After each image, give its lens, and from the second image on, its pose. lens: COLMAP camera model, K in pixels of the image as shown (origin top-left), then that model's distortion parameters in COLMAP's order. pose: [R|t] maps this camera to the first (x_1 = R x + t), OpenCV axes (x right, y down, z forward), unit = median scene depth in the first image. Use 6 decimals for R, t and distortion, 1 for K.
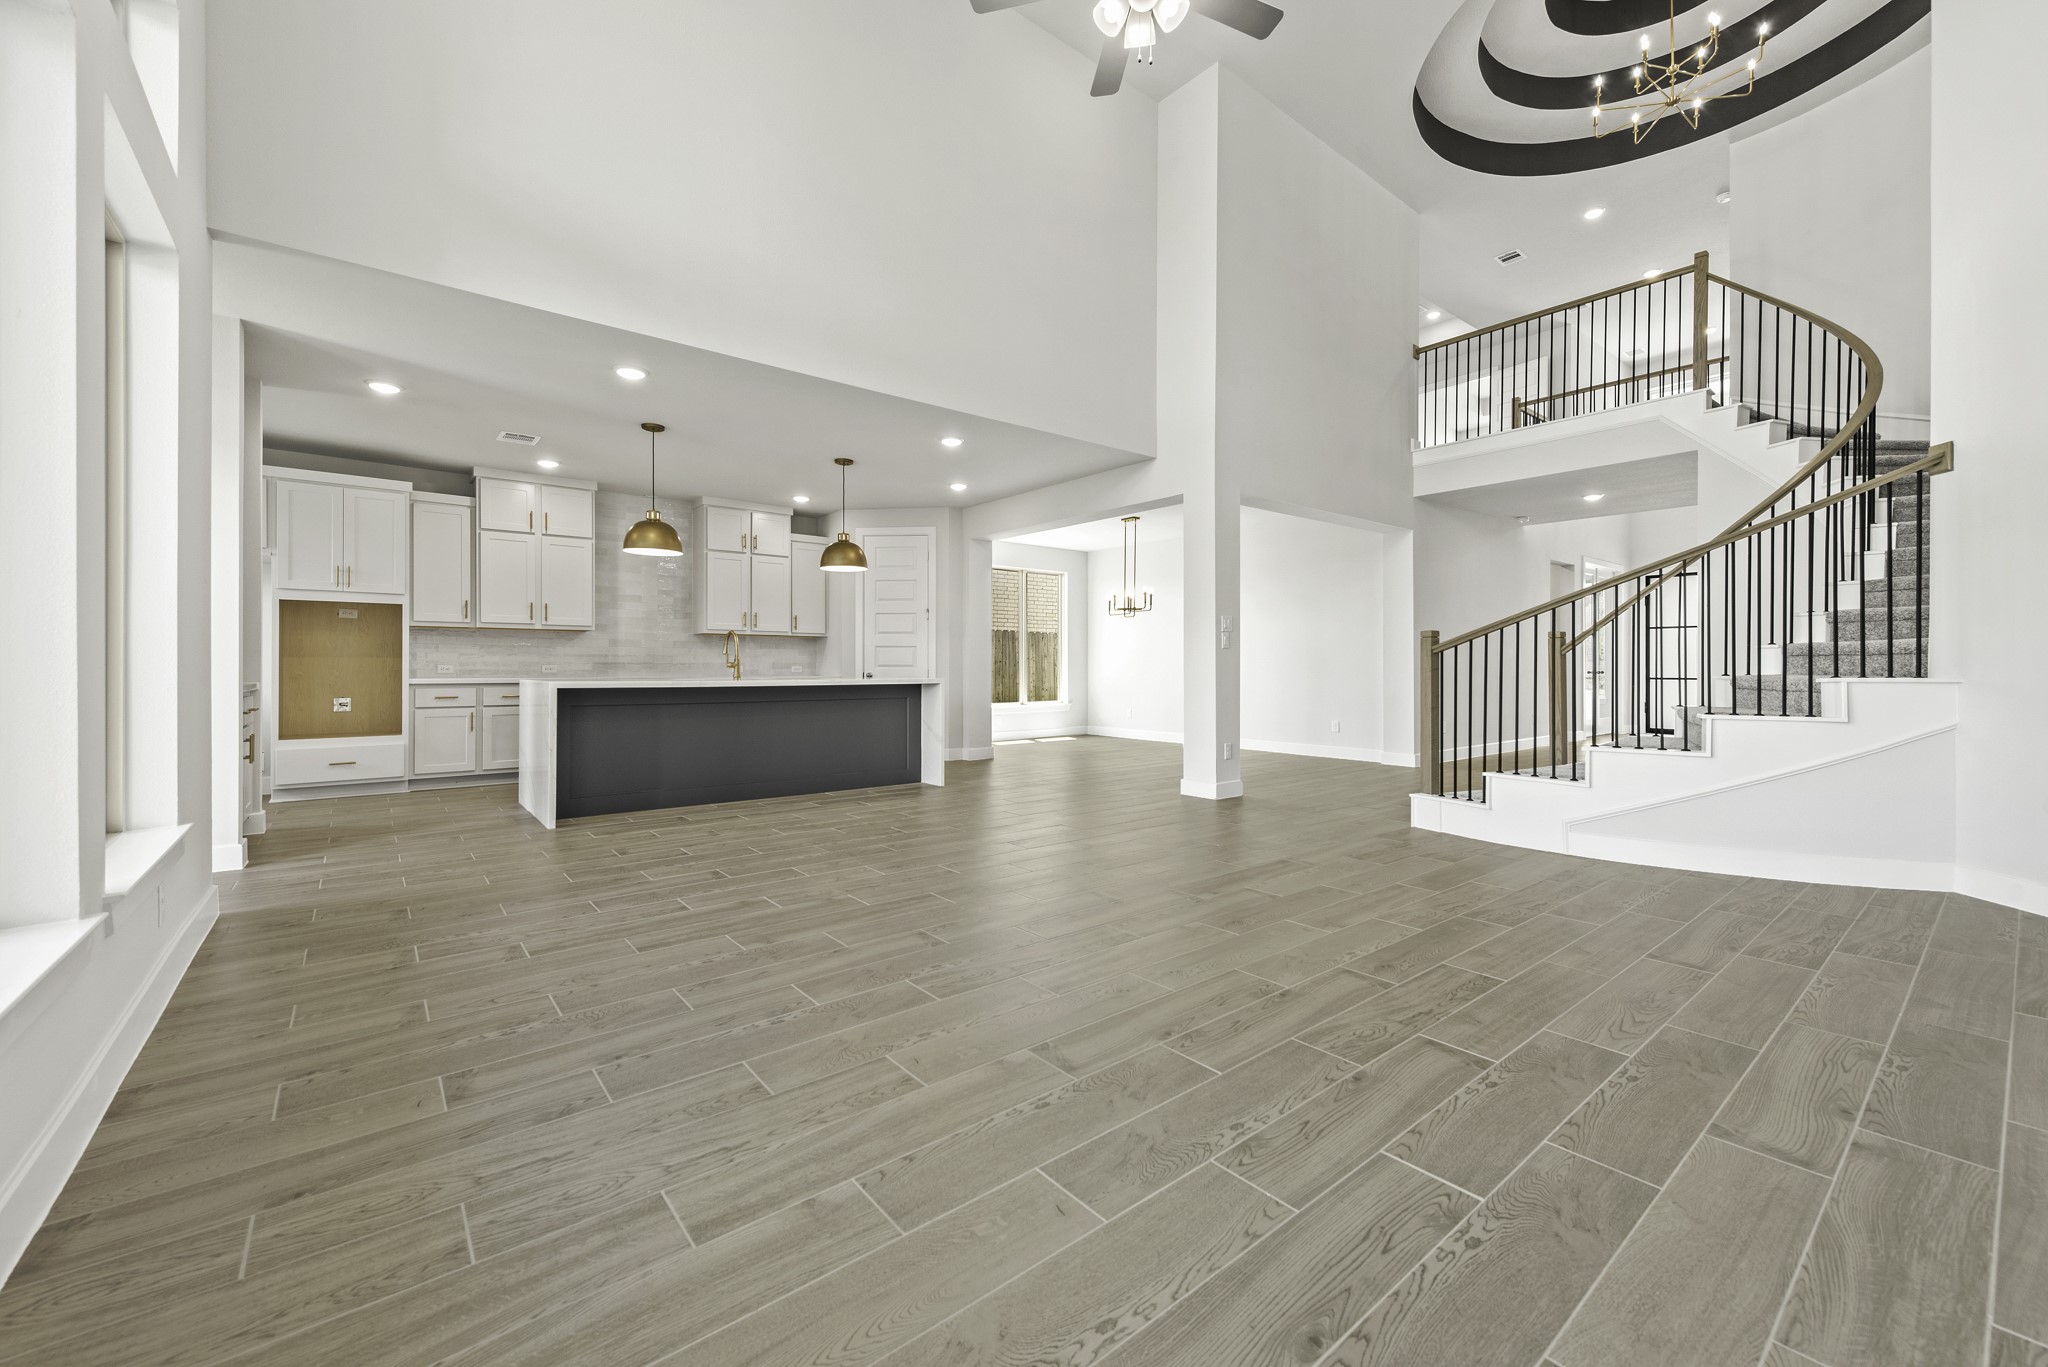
lens RADIAL K [[804.8, 0, 1020.0], [0, 804.8, 661.0], [0, 0, 1]] dist [0.009446, -0.001300]
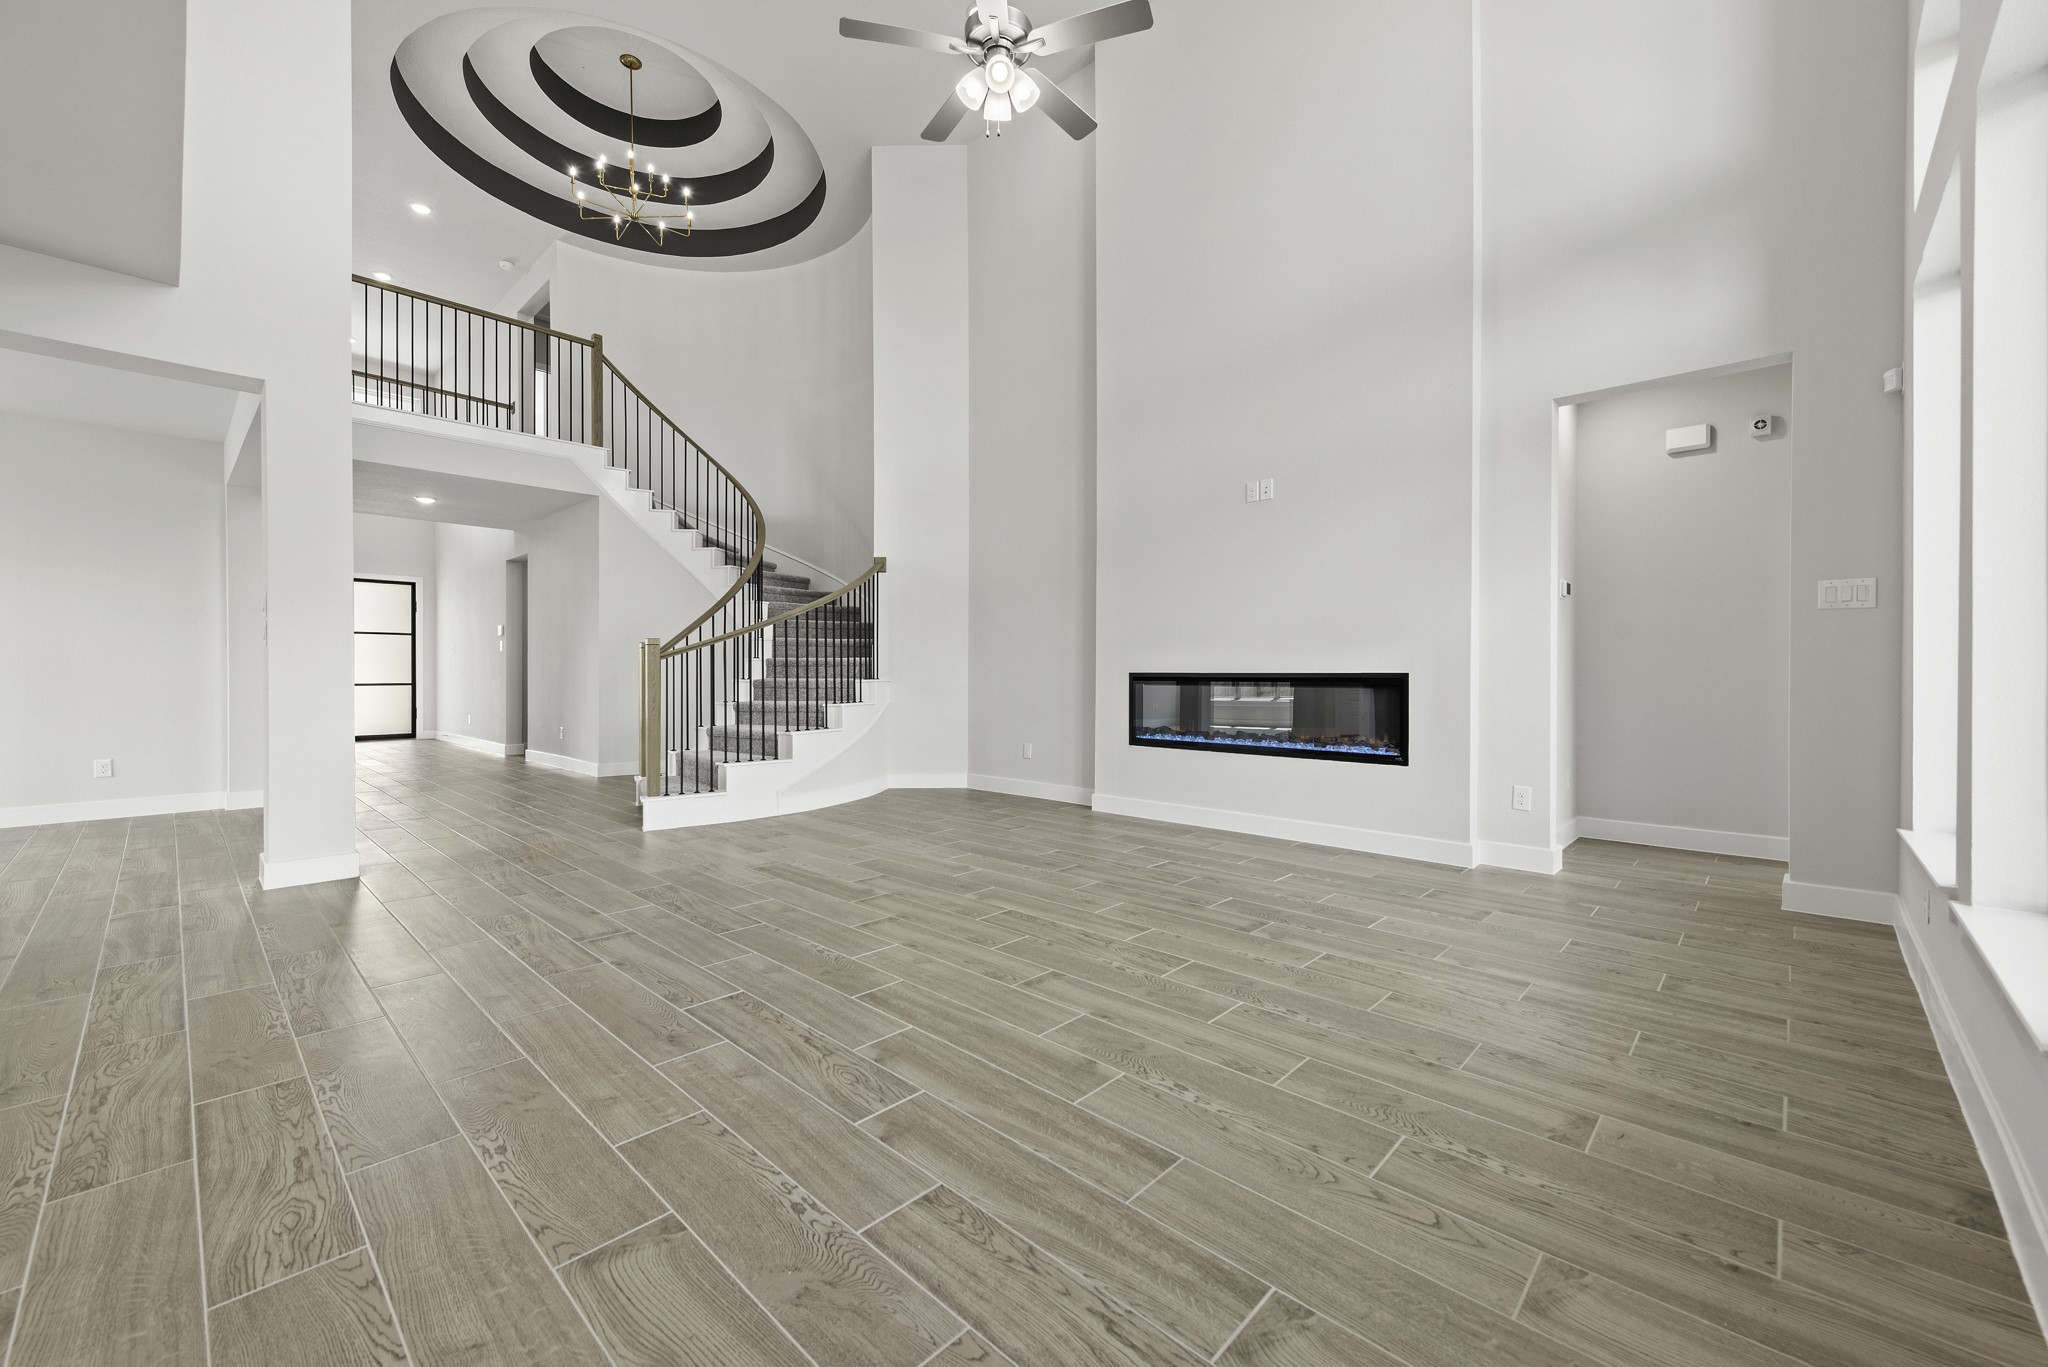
lens RADIAL K [[804.8, 0, 1007.3], [0, 804.8, 676.8], [0, 0, 1]] dist [0.009446, -0.001300]
pose [[-0.116795, -0.003197, 0.993151, -0.341911], [-0.013006, 0.999914, 0.001690, 0.002297], [-0.993071, -0.012720, -0.116827, 0.396581]]
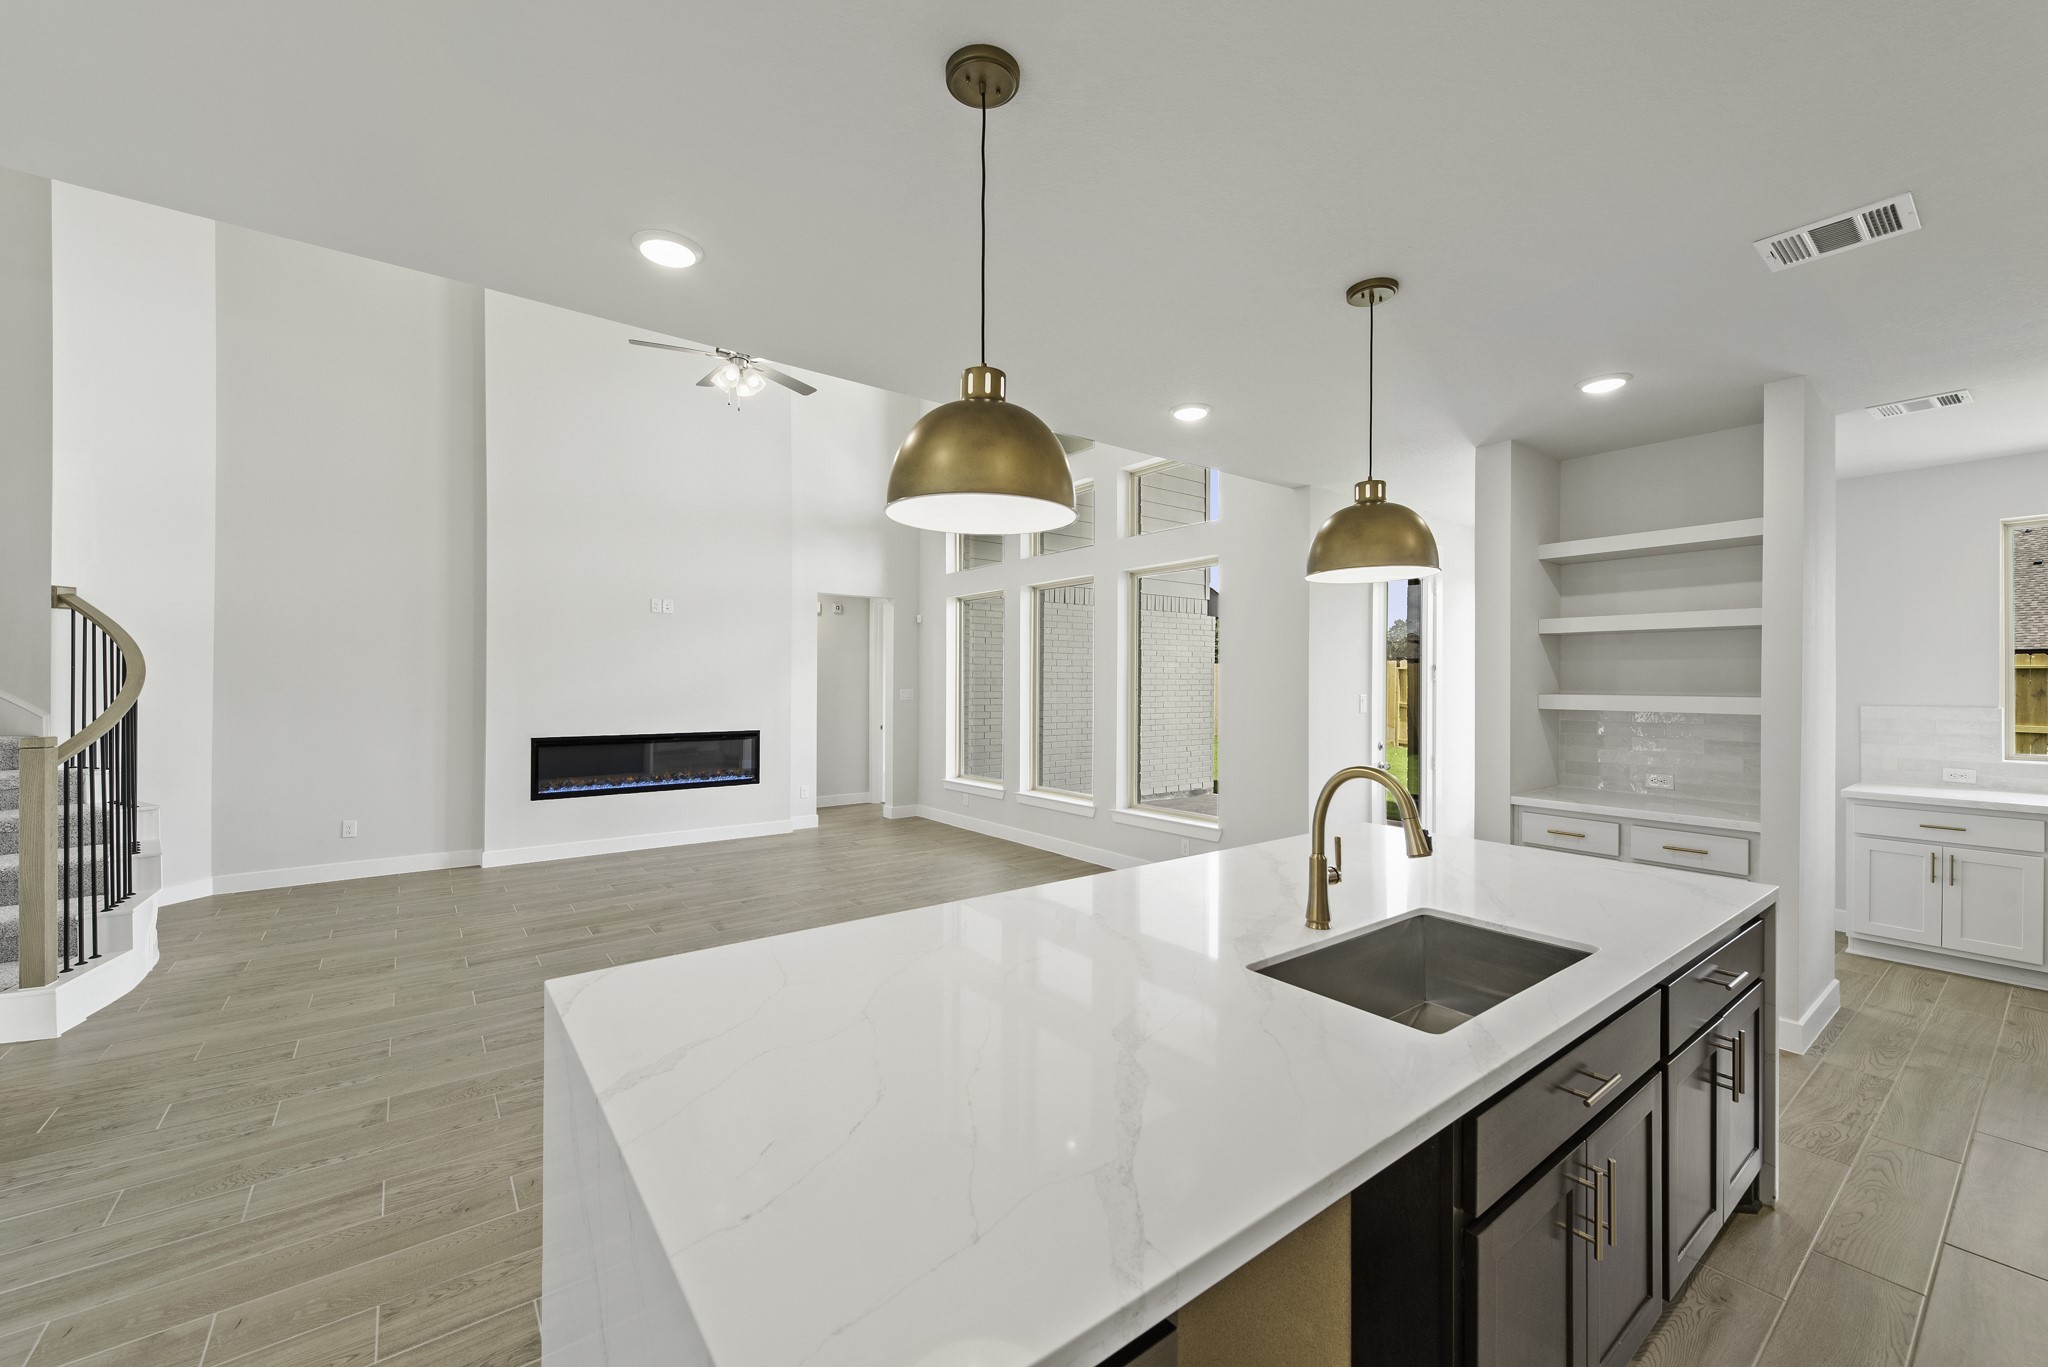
lens RADIAL K [[804.8, 0, 1035.2], [0, 804.8, 681.5], [0, 0, 1]] dist [0.009446, -0.001300]
pose [[-0.999695, -0.004301, 0.024337, -0.188612], [-0.004537, 0.999943, -0.009629, -0.050396], [-0.024294, -0.009736, -0.999657, 0.985476]]
